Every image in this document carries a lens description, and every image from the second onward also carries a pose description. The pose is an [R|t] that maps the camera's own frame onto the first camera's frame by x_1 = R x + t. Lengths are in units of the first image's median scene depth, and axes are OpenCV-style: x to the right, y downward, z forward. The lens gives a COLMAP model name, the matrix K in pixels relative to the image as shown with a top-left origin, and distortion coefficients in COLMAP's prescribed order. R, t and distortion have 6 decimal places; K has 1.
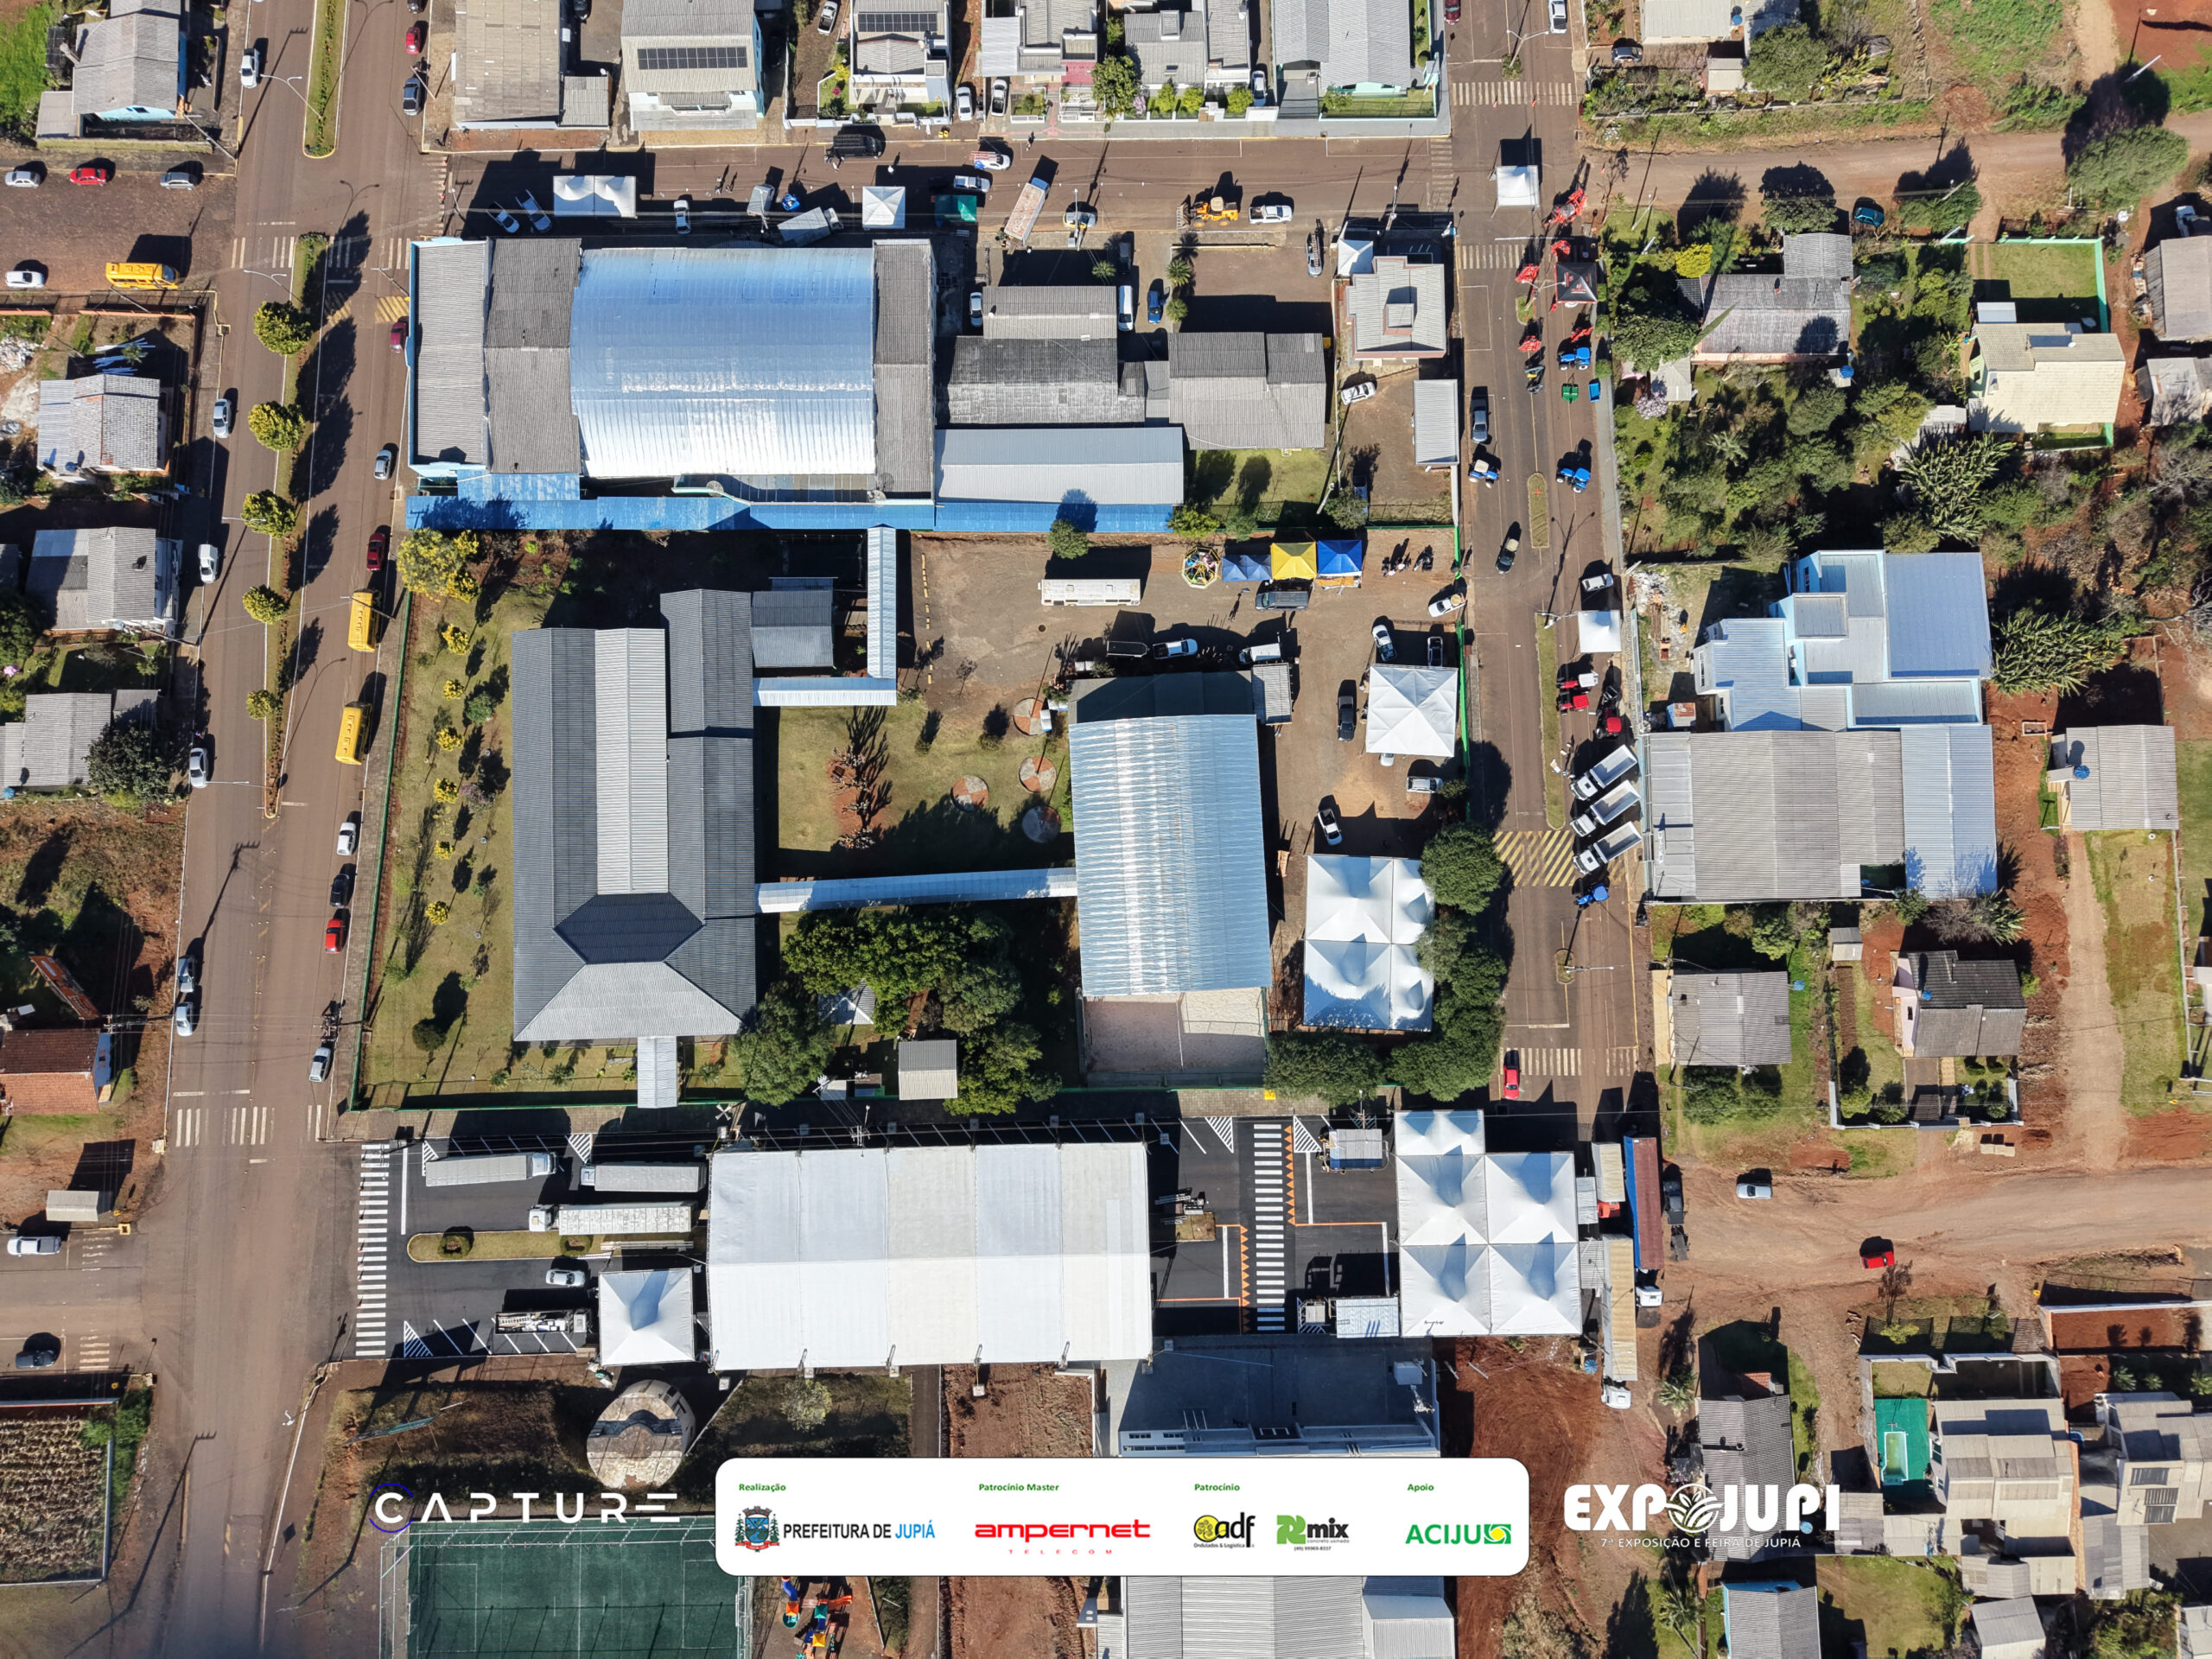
lens RADIAL K [[1464.2, 0, 1106.0], [0, 1464.2, 829.5], [0, 0, 1]] dist [0.012410, -0.008925]
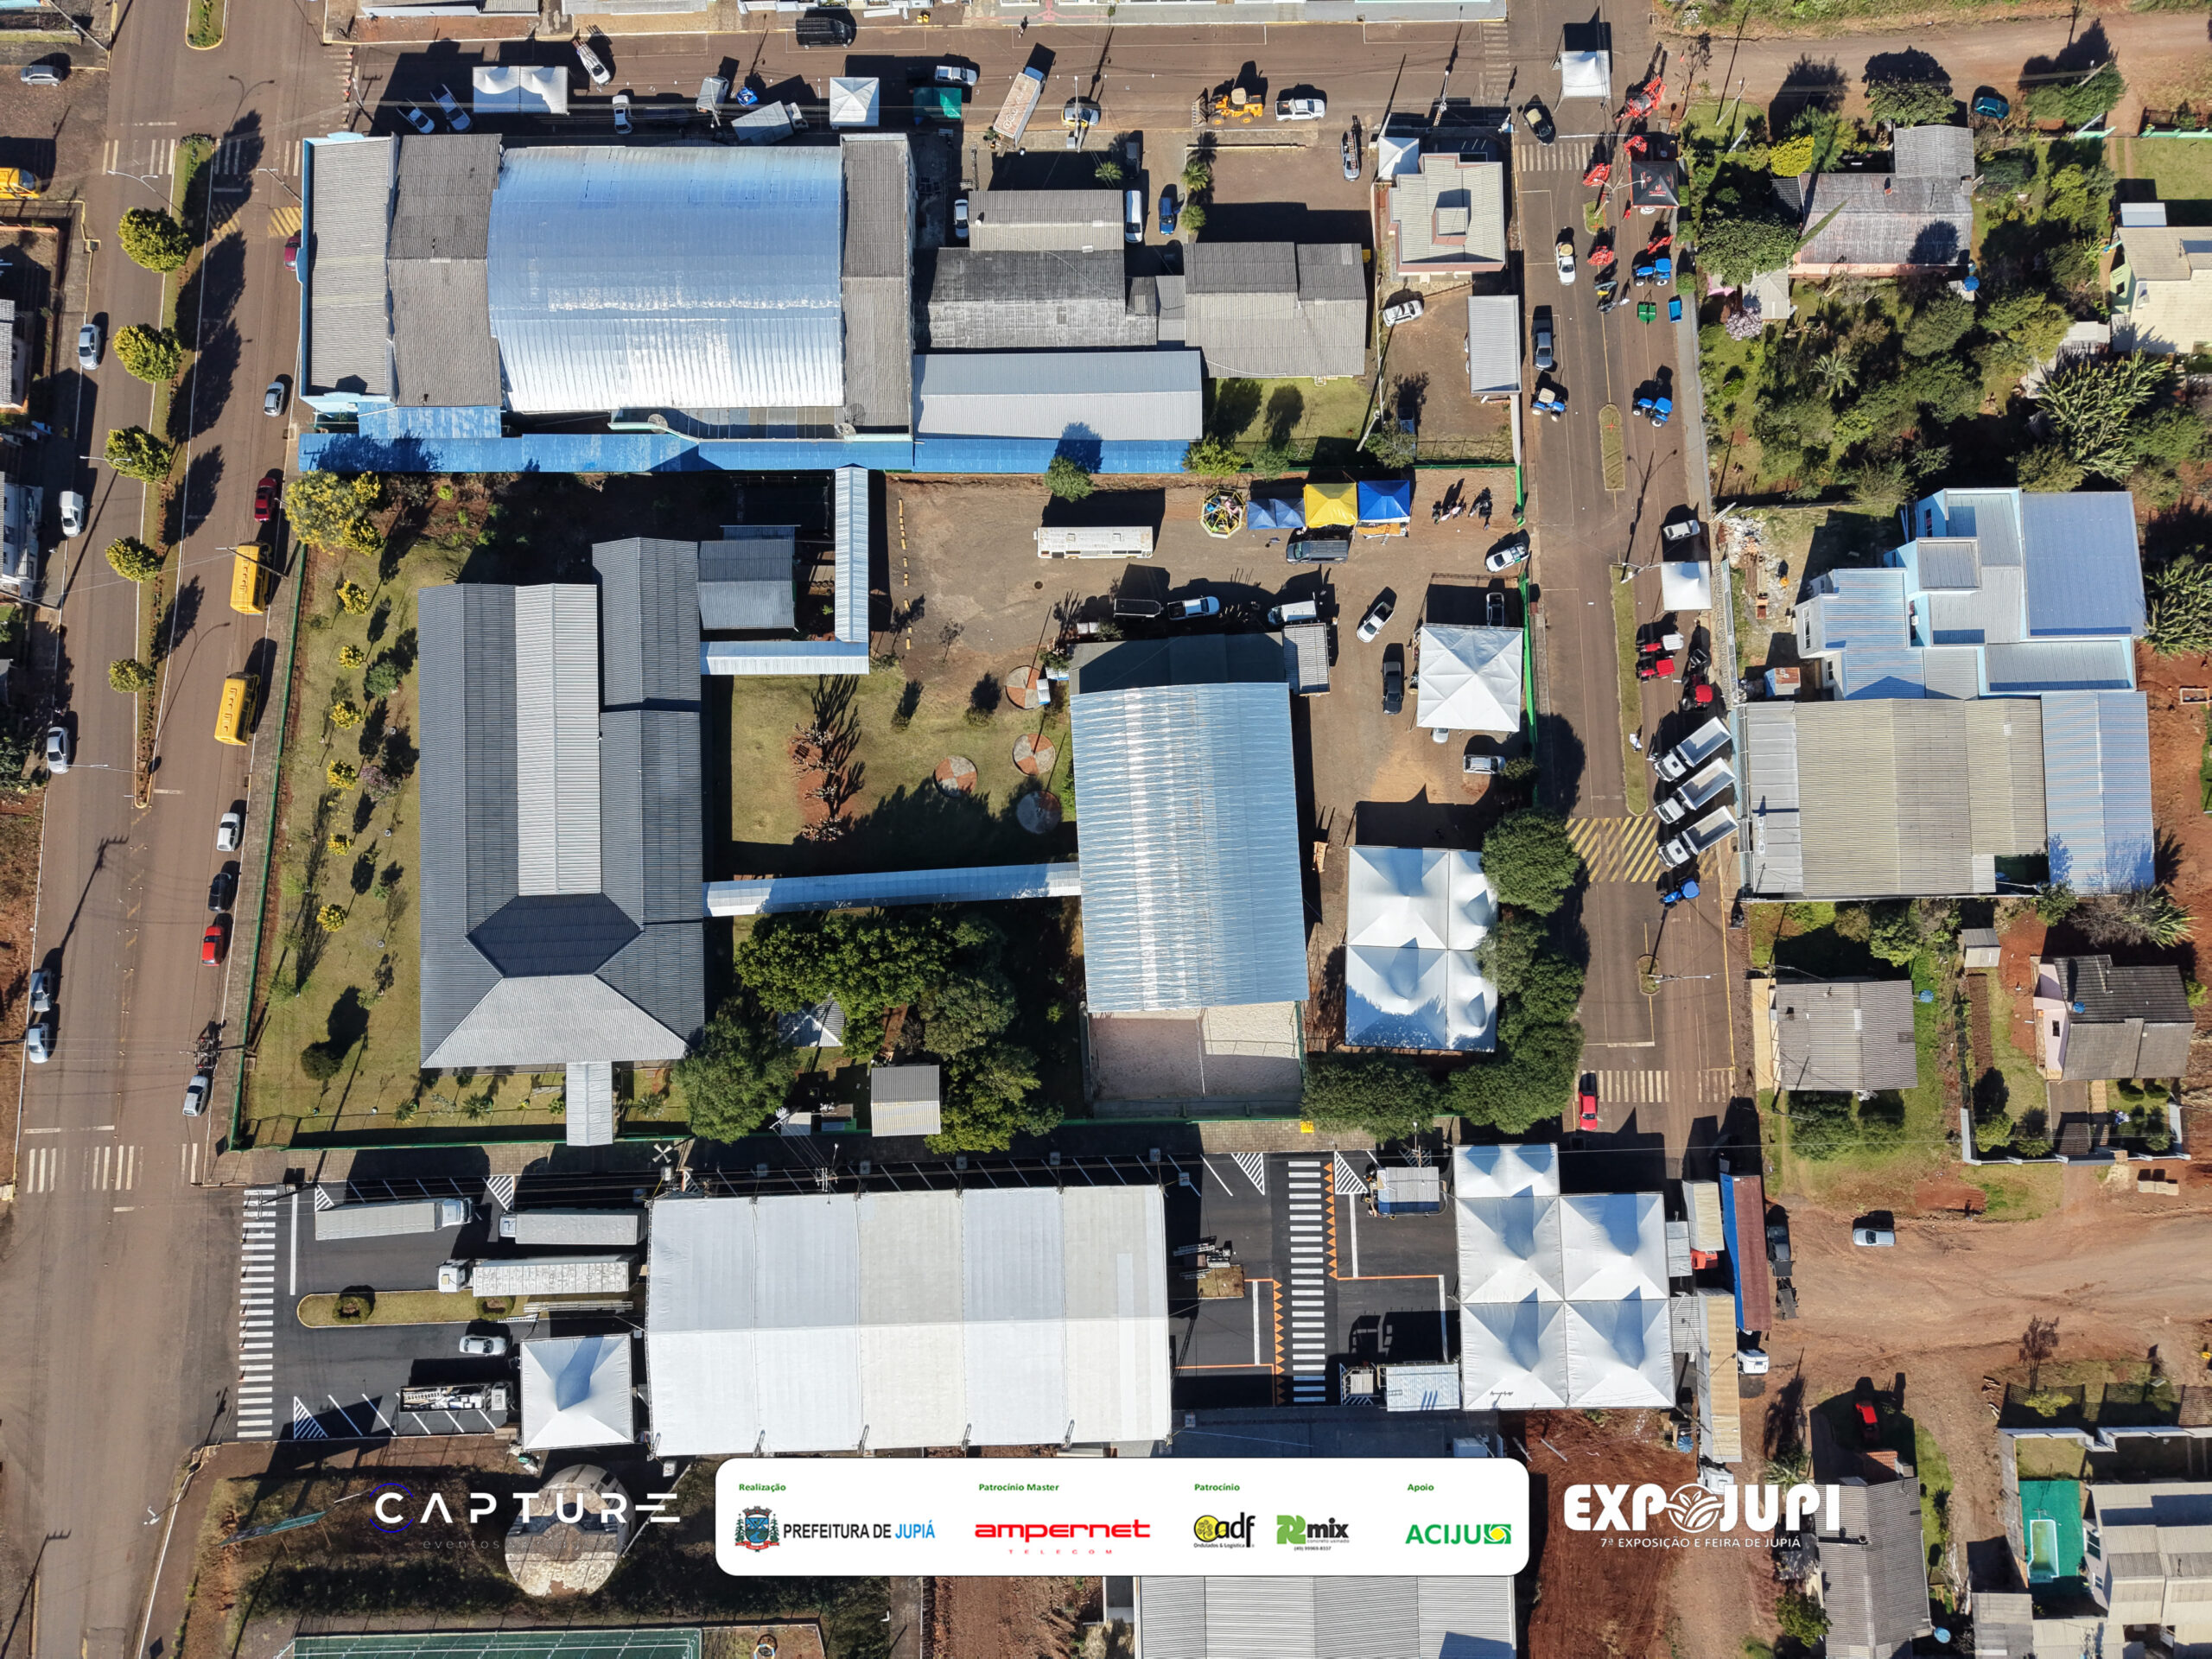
lens RADIAL K [[1464.2, 0, 1106.0], [0, 1464.2, 829.5], [0, 0, 1]] dist [0.012410, -0.008925]
pose [[0.999992, -0.004052, -0.000373, -0.004383], [0.004051, 0.999990, -0.001884, 0.008498], [0.000380, 0.001882, 0.999998, 0.140885]]
